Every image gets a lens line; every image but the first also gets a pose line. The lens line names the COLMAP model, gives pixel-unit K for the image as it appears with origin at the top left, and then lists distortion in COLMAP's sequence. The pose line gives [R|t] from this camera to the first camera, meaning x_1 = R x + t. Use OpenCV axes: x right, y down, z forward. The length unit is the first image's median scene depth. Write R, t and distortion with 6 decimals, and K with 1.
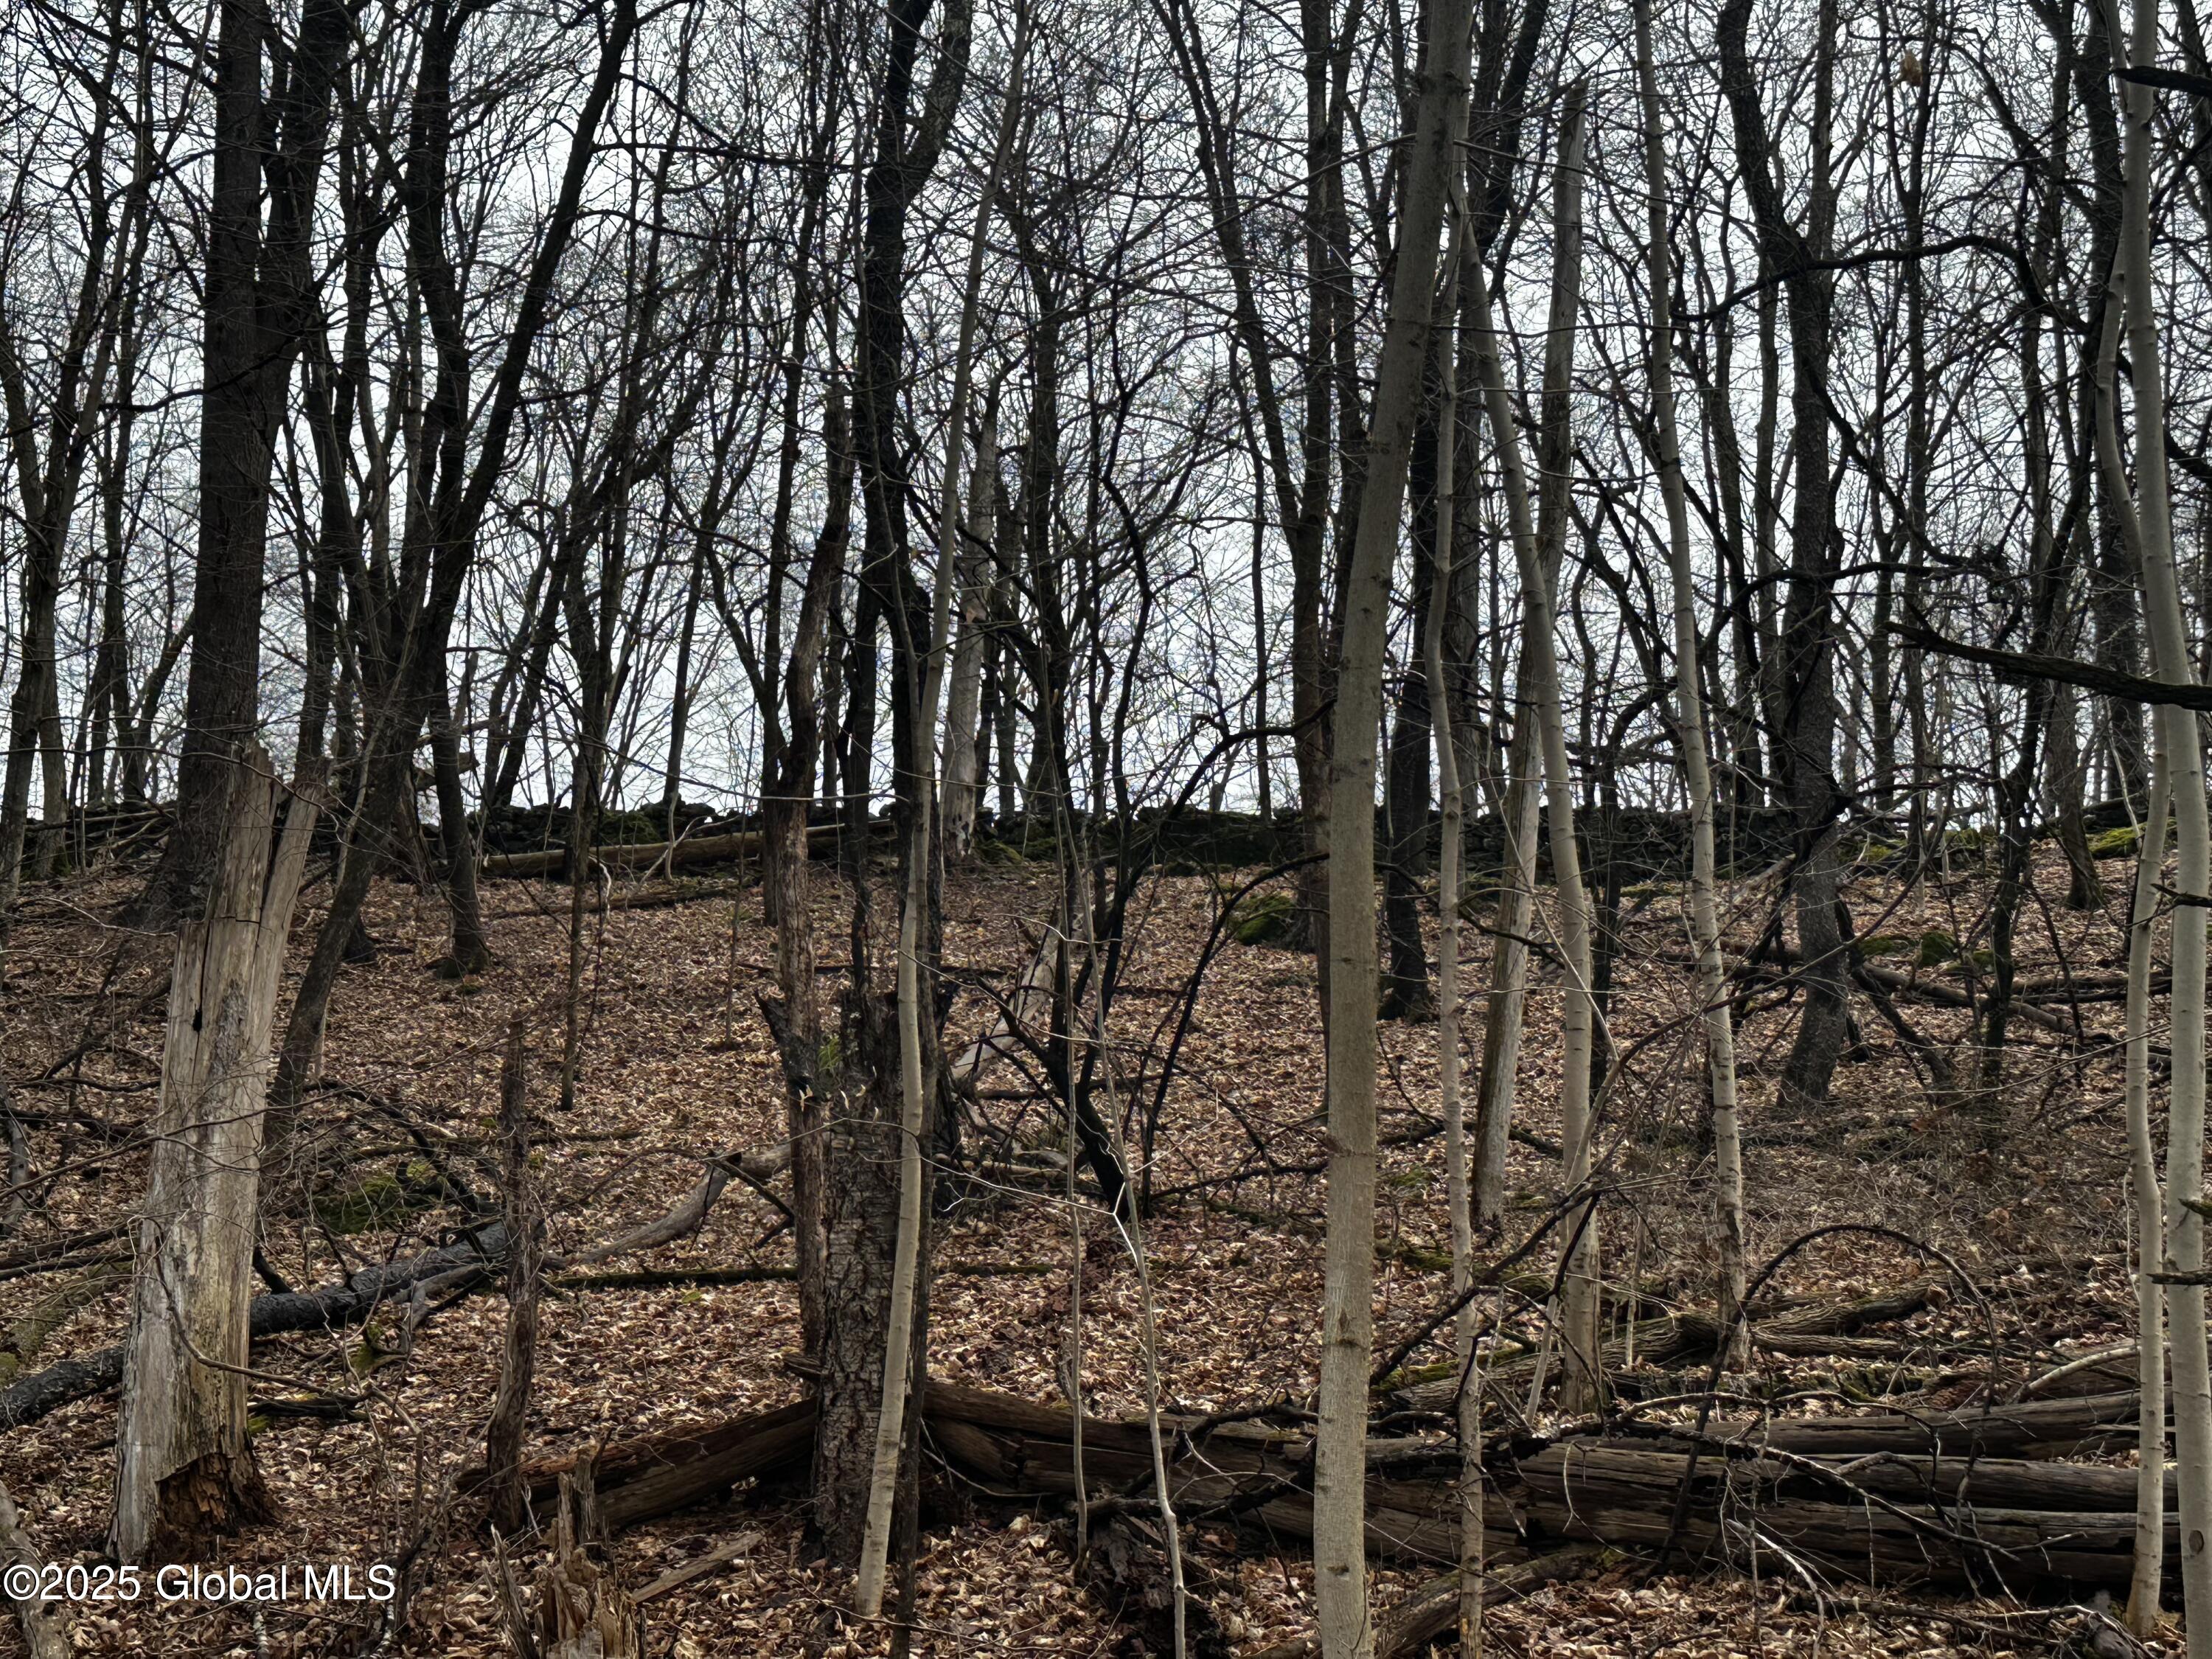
lens RADIAL K [[3103.6, 0, 1059.0], [0, 3103.6, 825.0], [0, 0, 1]] dist [0.147637, -0.031032]
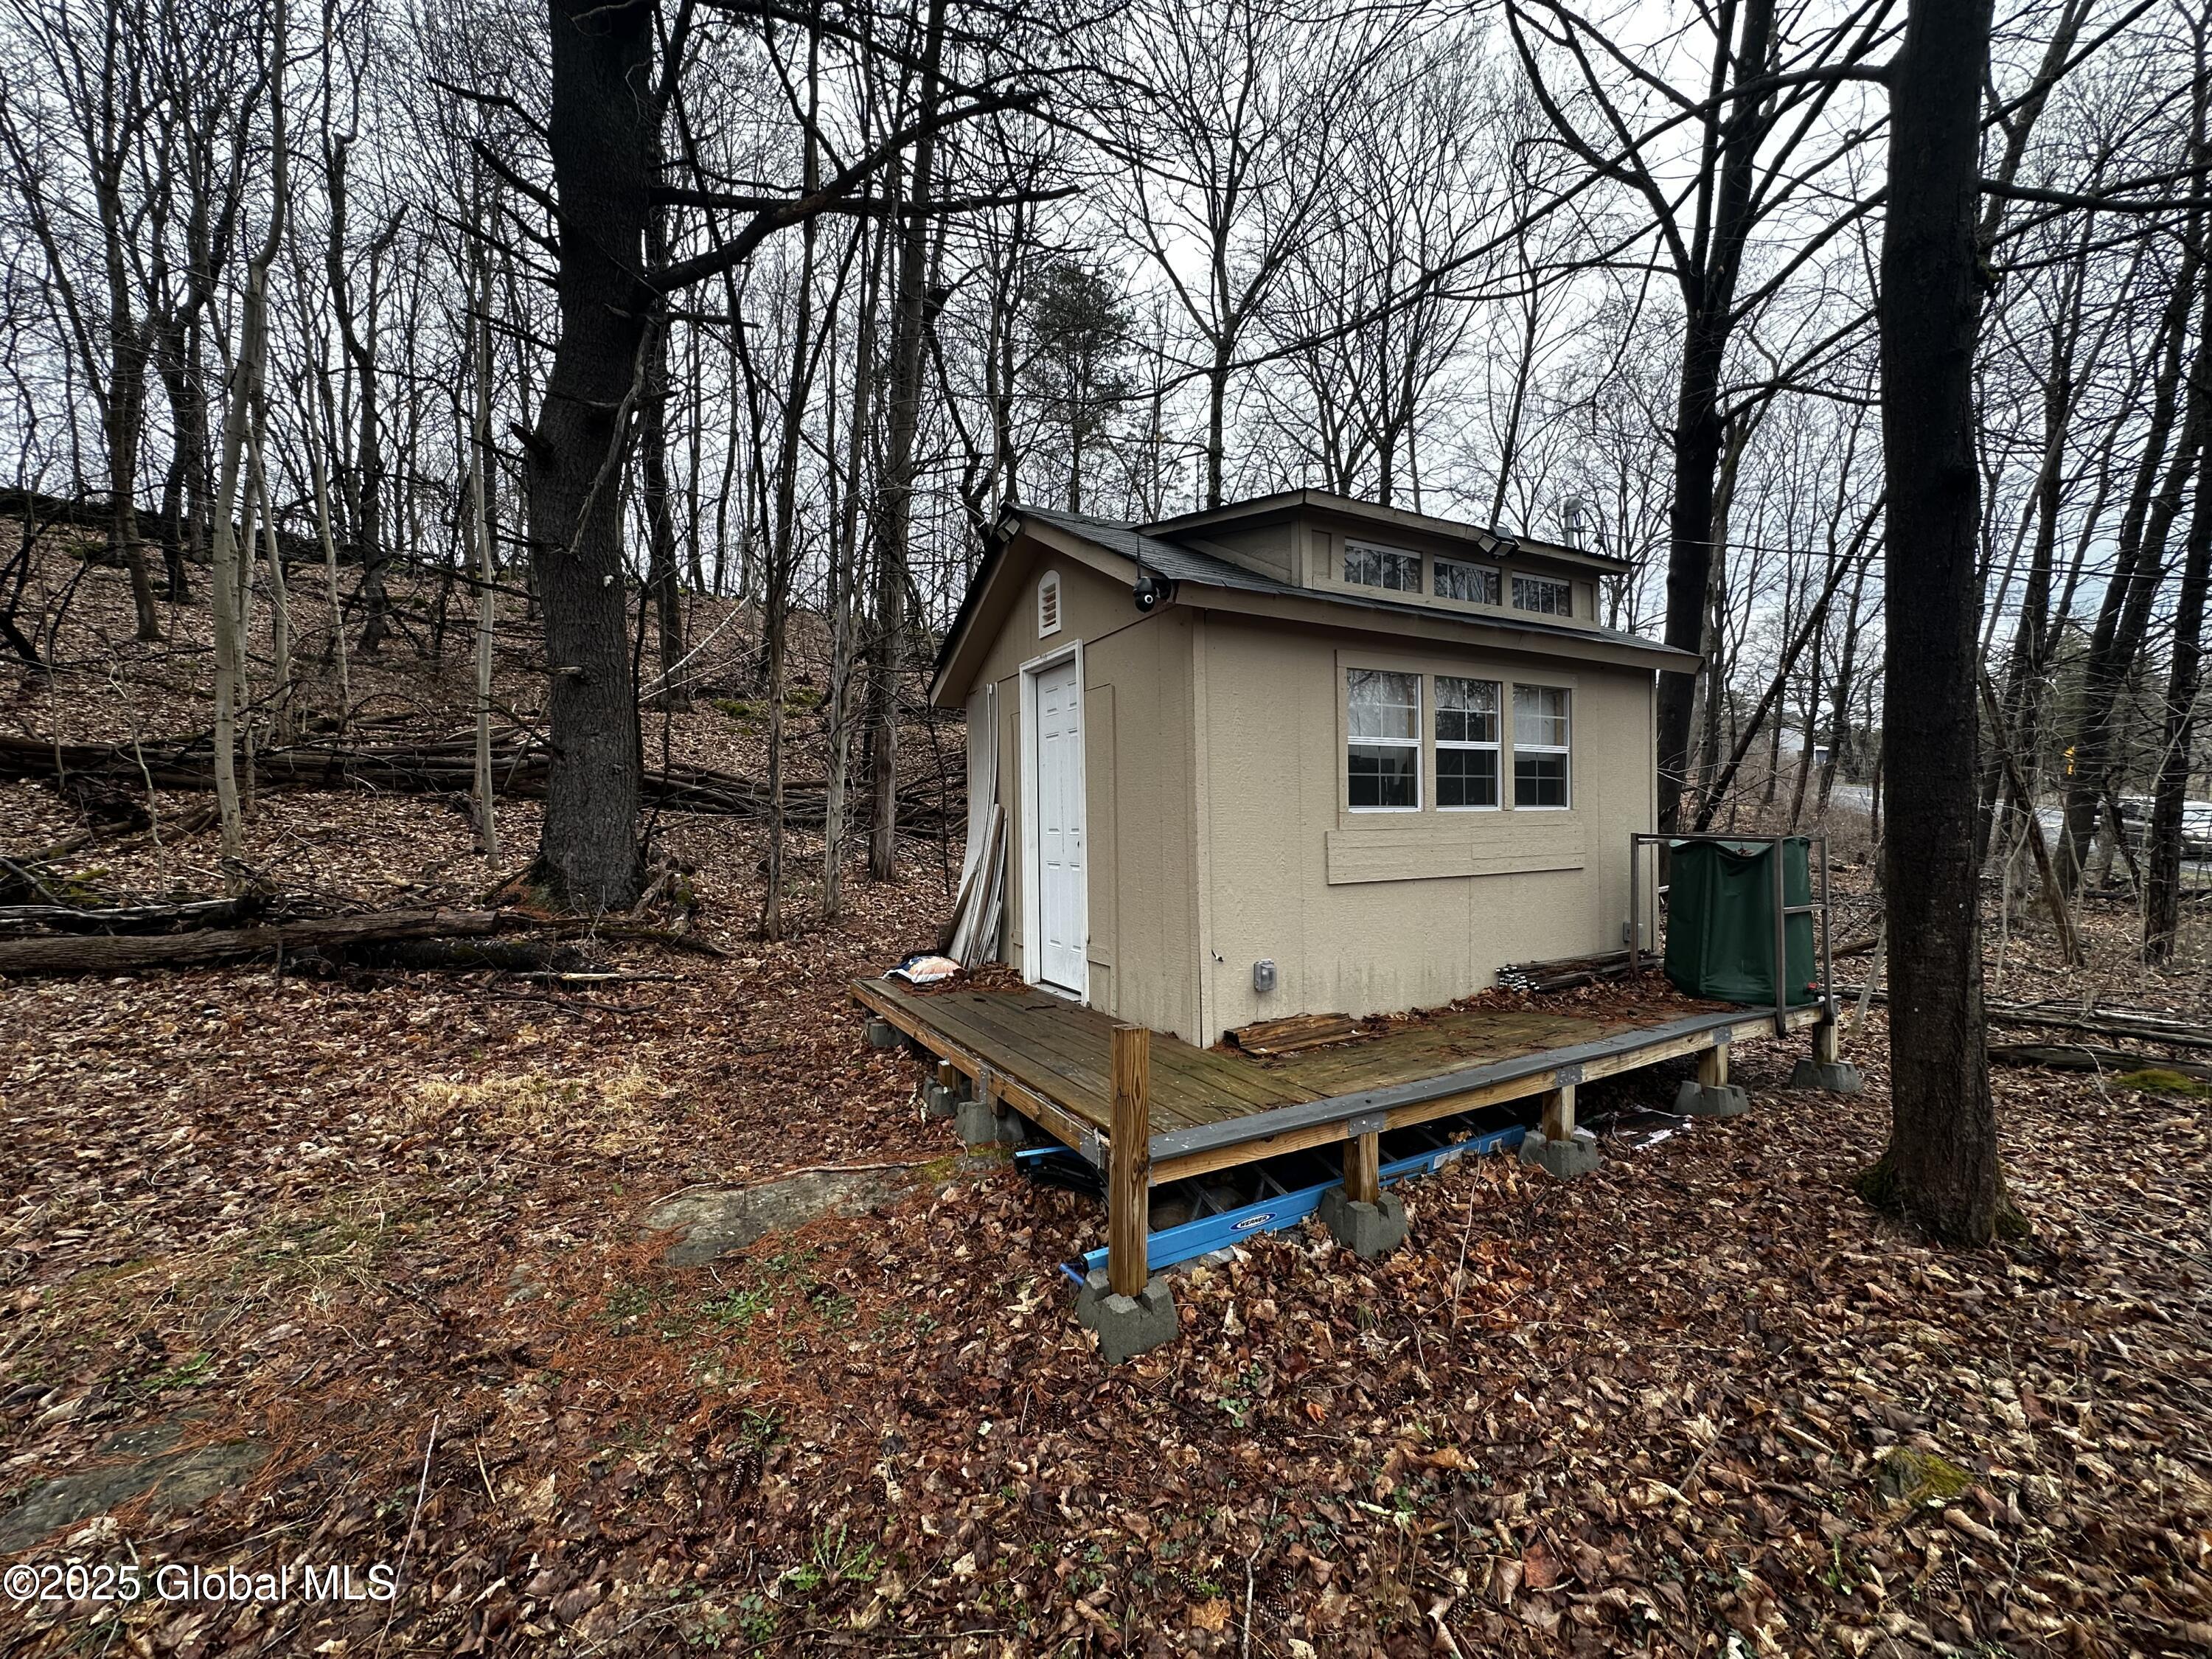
lens RADIAL K [[882.1, 0, 1106.0], [0, 882.1, 829.5], [0, 0, 1]] dist [-0.006197, 0.000995]
pose [[0.598336, -0.060136, 0.798986, -0.025922], [-0.154388, 0.969840, 0.188612, -0.014323], [-0.786231, -0.236207, 0.571006, -0.096355]]
